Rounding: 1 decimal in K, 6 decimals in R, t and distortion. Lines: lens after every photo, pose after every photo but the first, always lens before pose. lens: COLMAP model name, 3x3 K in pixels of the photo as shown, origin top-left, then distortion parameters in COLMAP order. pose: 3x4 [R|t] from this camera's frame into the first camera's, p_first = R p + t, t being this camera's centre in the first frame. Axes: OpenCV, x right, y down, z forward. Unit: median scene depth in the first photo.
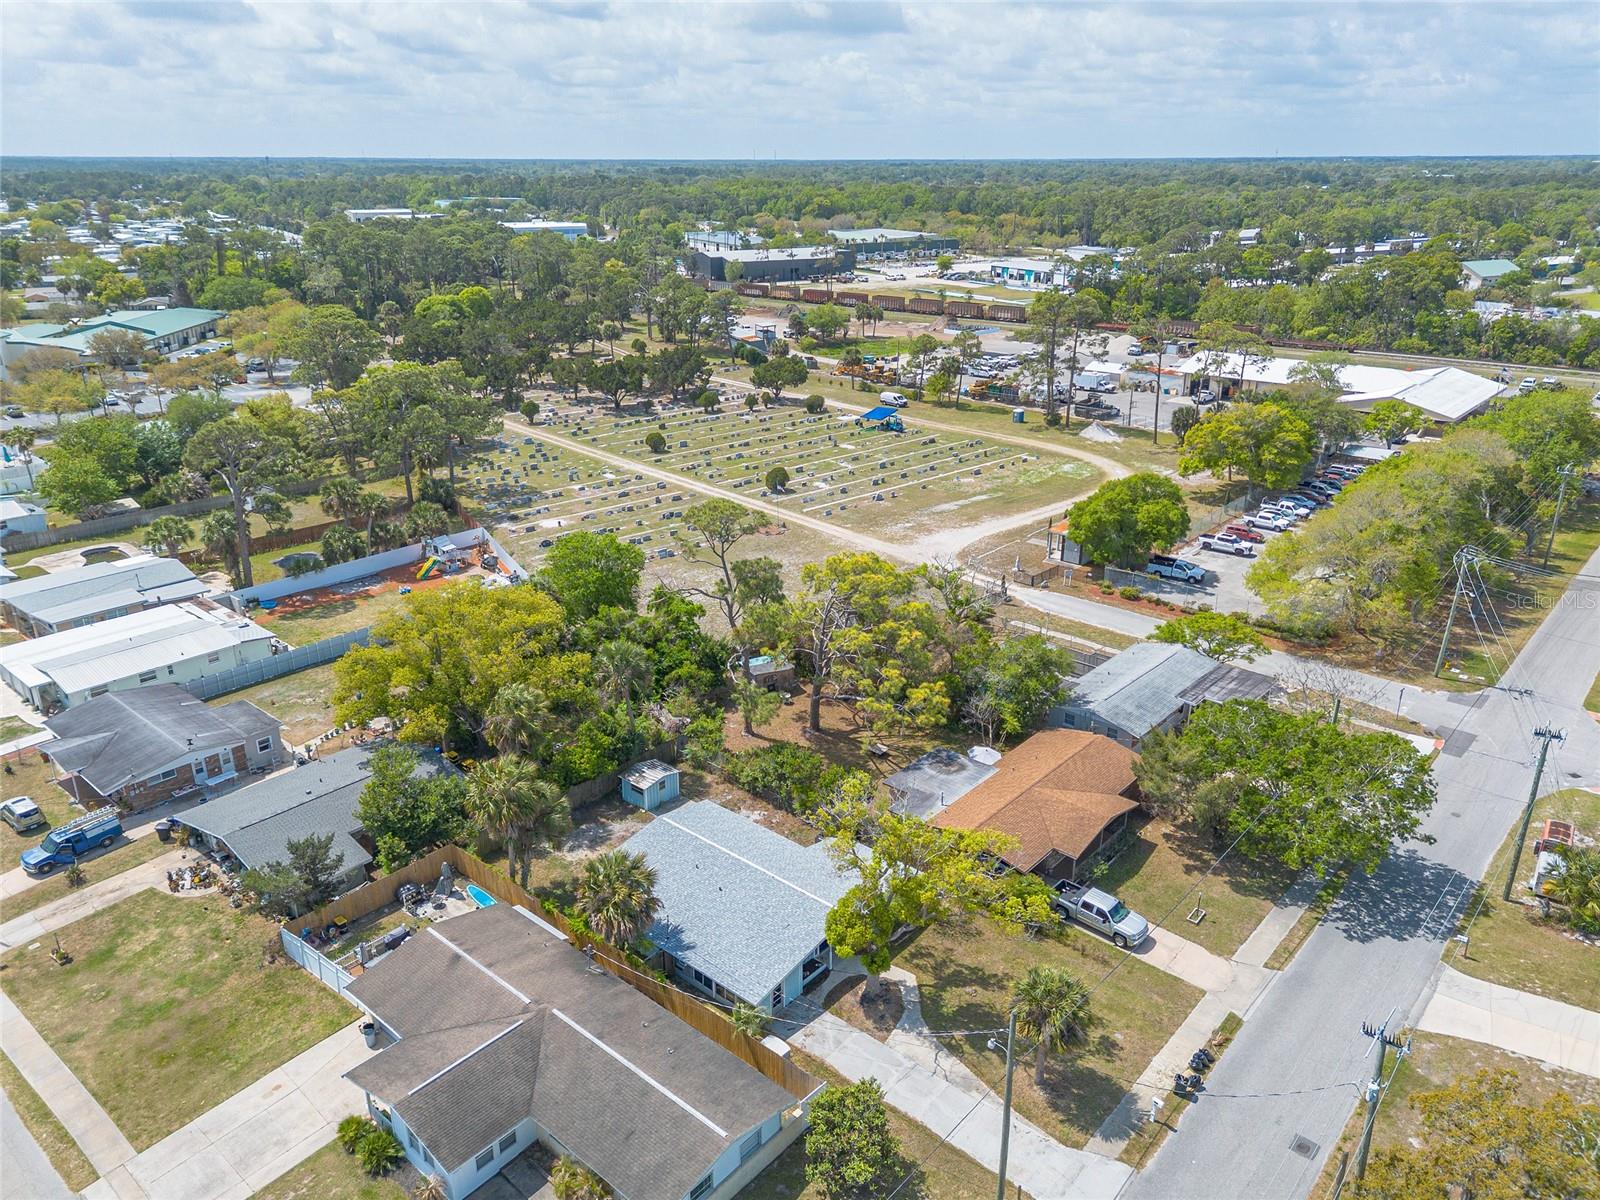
lens RADIAL K [[1136.7, 0, 800.0], [0, 1136.7, 600.0], [0, 0, 1]] dist [0.071555, -0.073961]
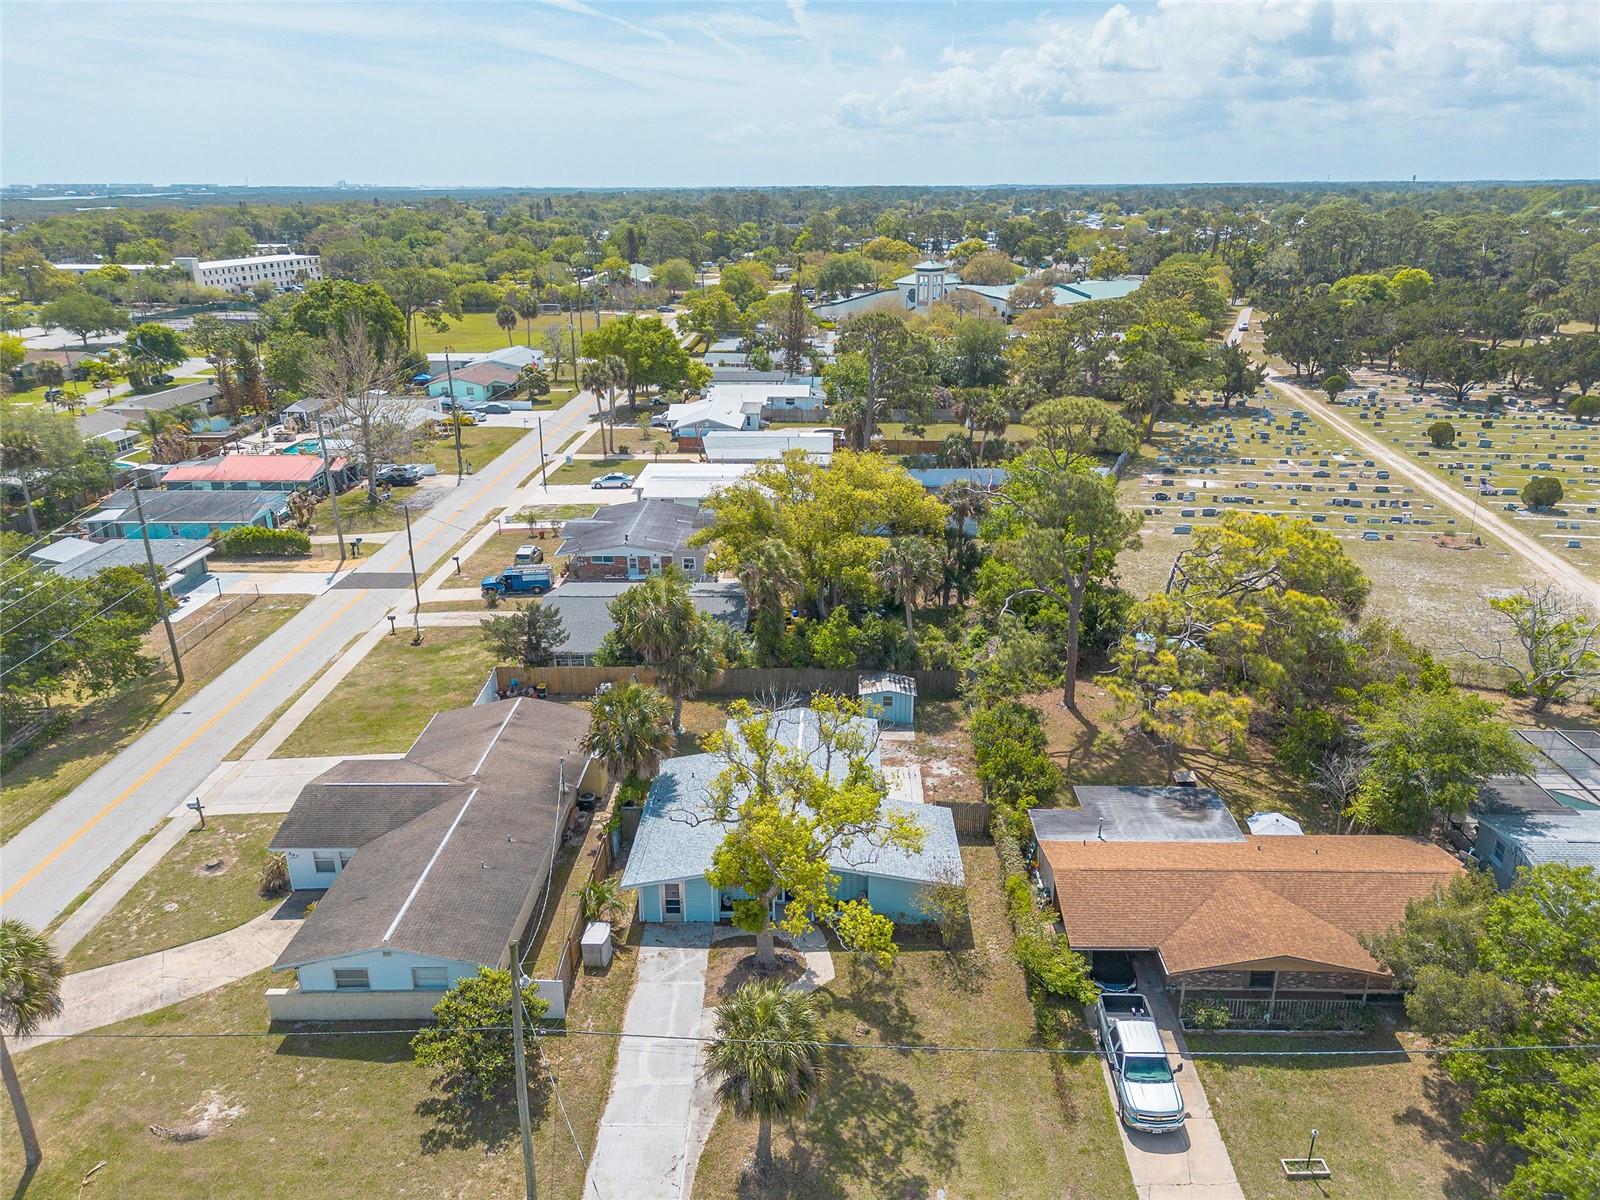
lens RADIAL K [[1141.4, 0, 831.1], [0, 1141.4, 605.0], [0, 0, 1]] dist [0.068978, -0.067577]
pose [[0.653564, 0.257836, -0.711600, 0.287153], [-0.268233, 0.958068, 0.100782, 0.010700], [0.707747, 0.125007, 0.695318, 0.226802]]
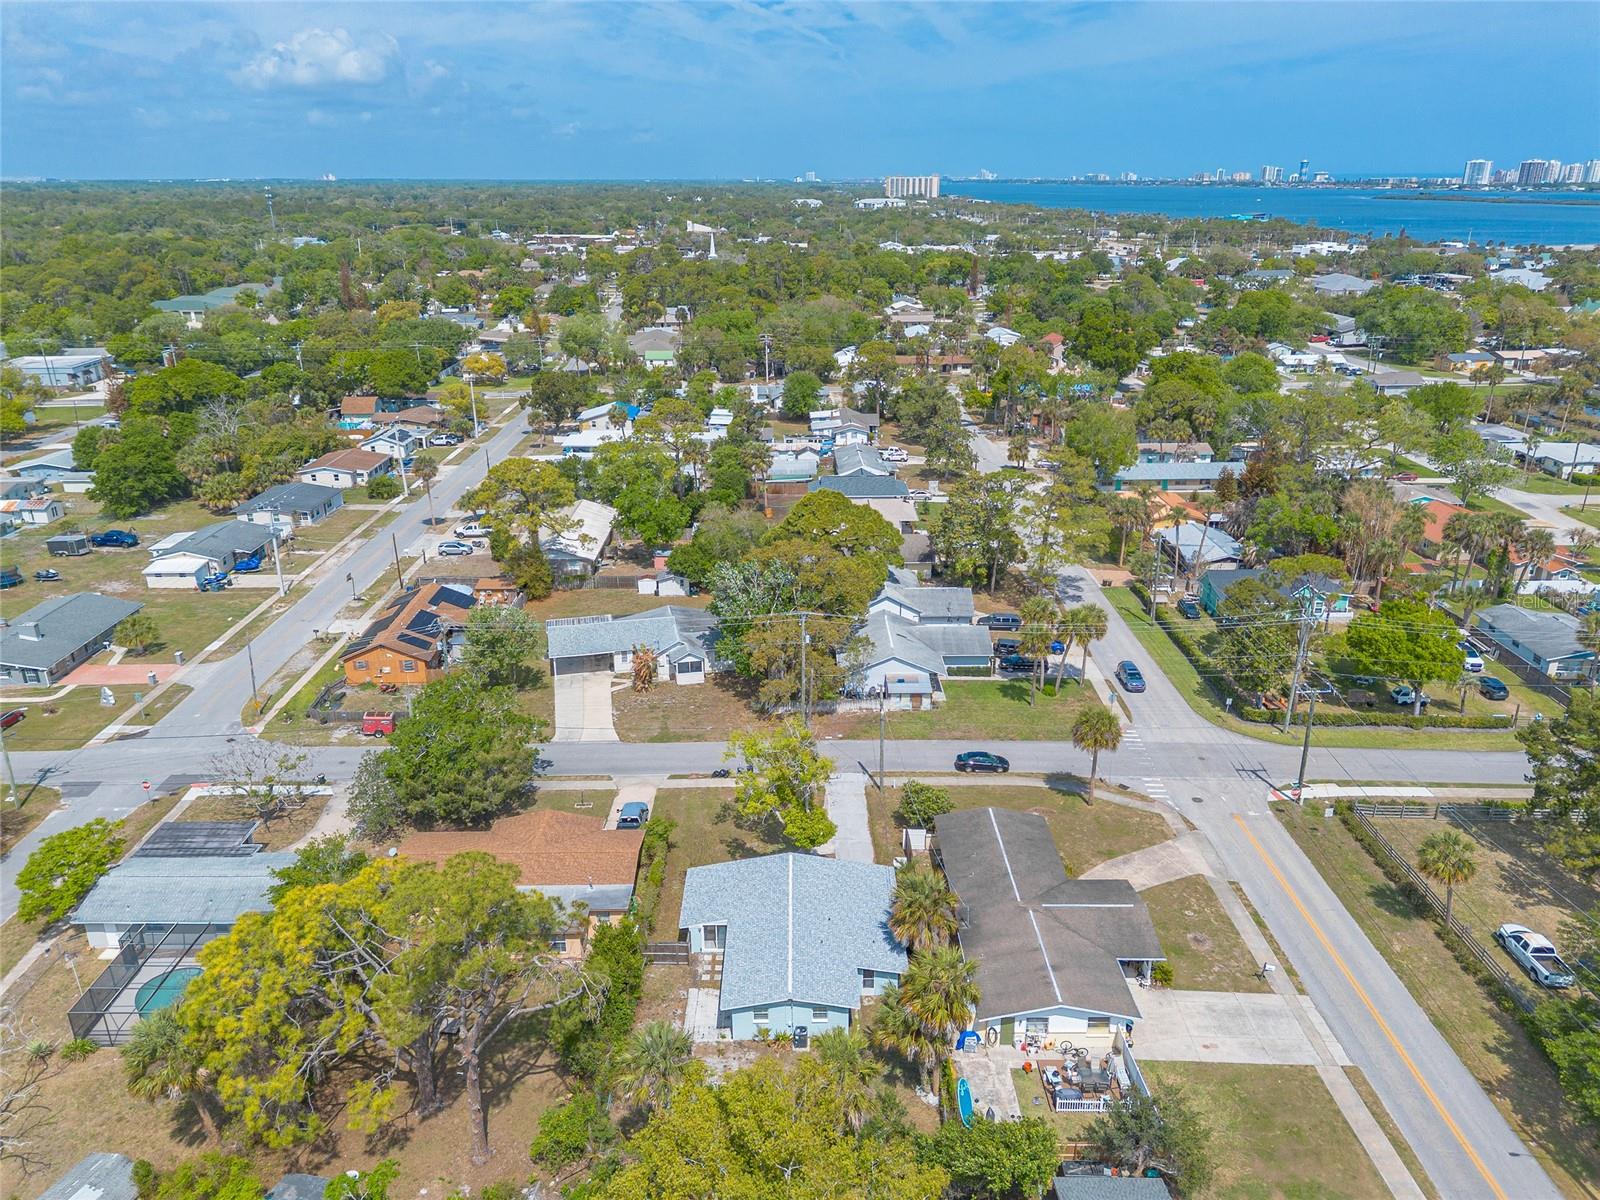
lens RADIAL K [[1119.4, 0, 795.8], [0, 1119.4, 602.0], [0, 0, 1]] dist [0.072922, -0.070541]
pose [[-0.657442, -0.260061, 0.707205, -0.403342], [0.273852, 0.791907, 0.545791, -0.330880], [-0.701980, 0.552495, -0.449415, 0.712612]]
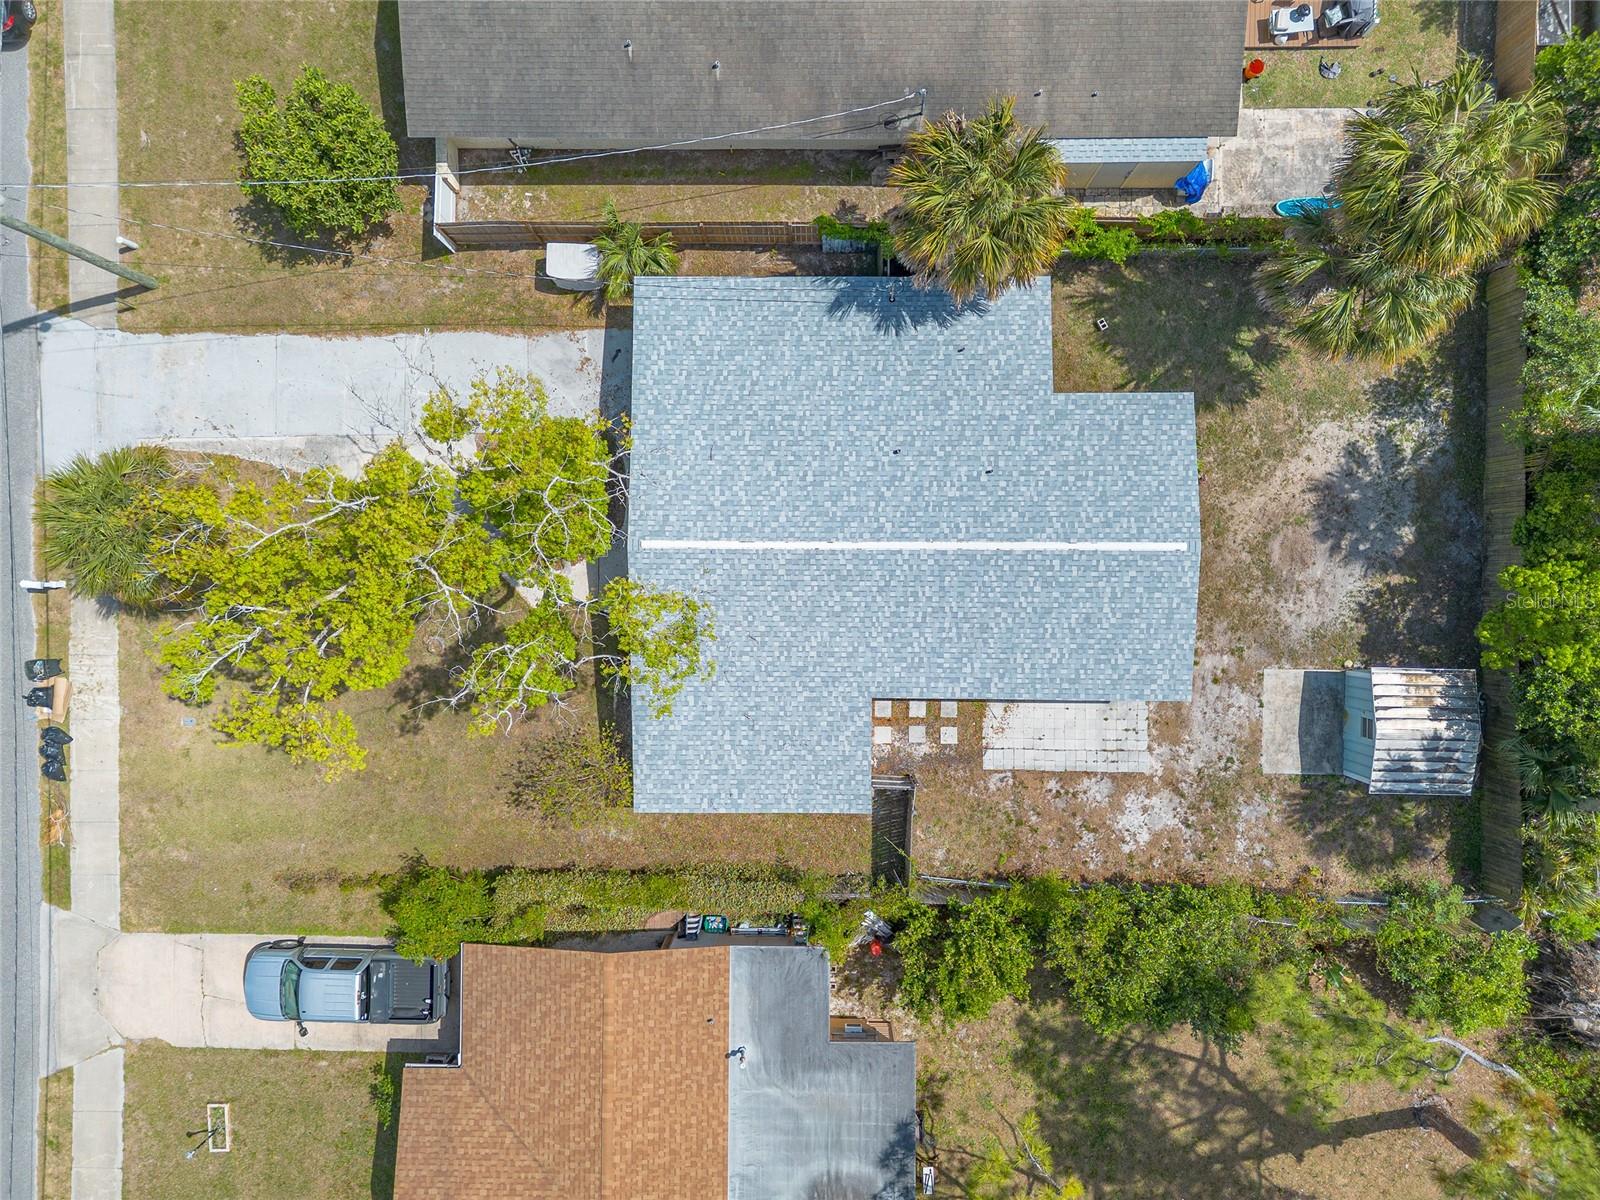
lens RADIAL K [[1127.8, 0, 797.9], [0, 1127.8, 603.7], [0, 0, 1]] dist [0.067633, -0.068162]
pose [[-0.756966, 0.653088, 0.021872, -0.003772], [-0.216030, -0.281700, 0.934867, -0.100803], [0.616712, 0.702937, 0.354324, 0.448072]]
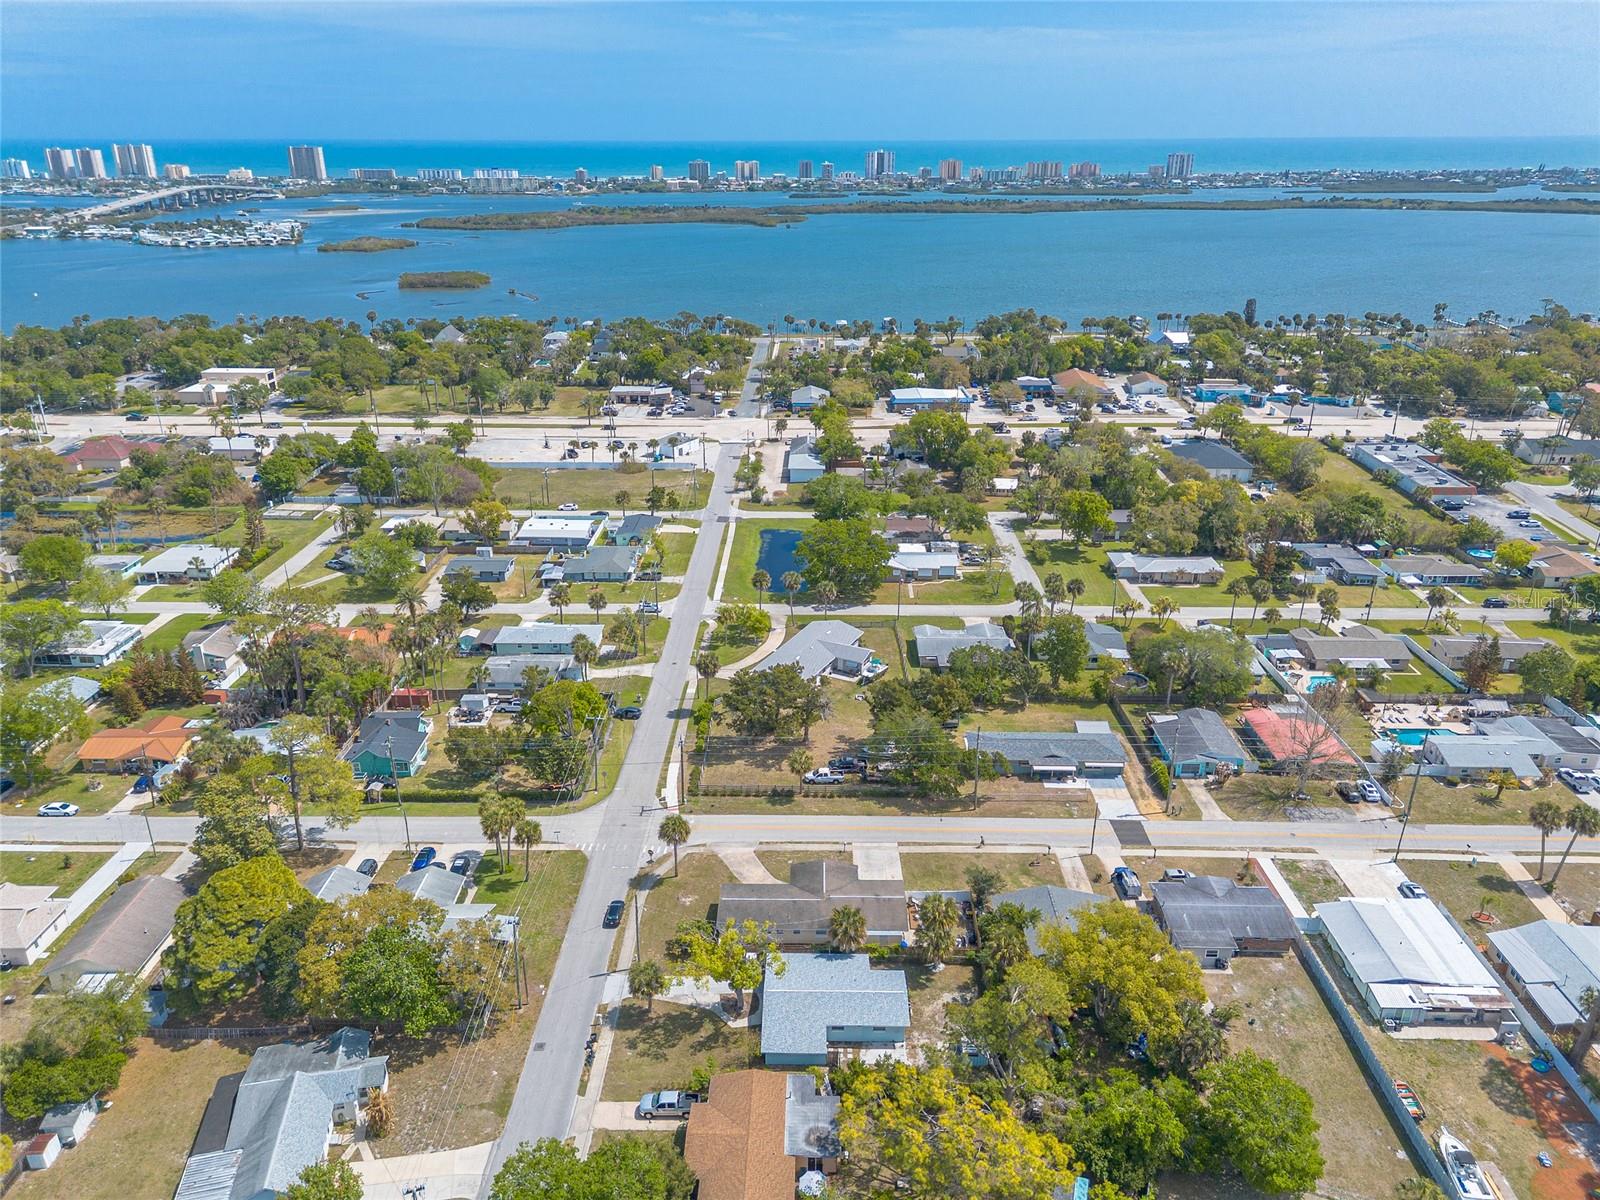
lens RADIAL K [[1127.8, 0, 797.9], [0, 1127.8, 603.7], [0, 0, 1]] dist [0.067633, -0.068162]
pose [[-0.765165, 0.244609, -0.595557, 0.496581], [-0.227136, 0.762985, 0.605197, -0.708680], [0.602438, 0.598348, -0.528251, 0.835450]]
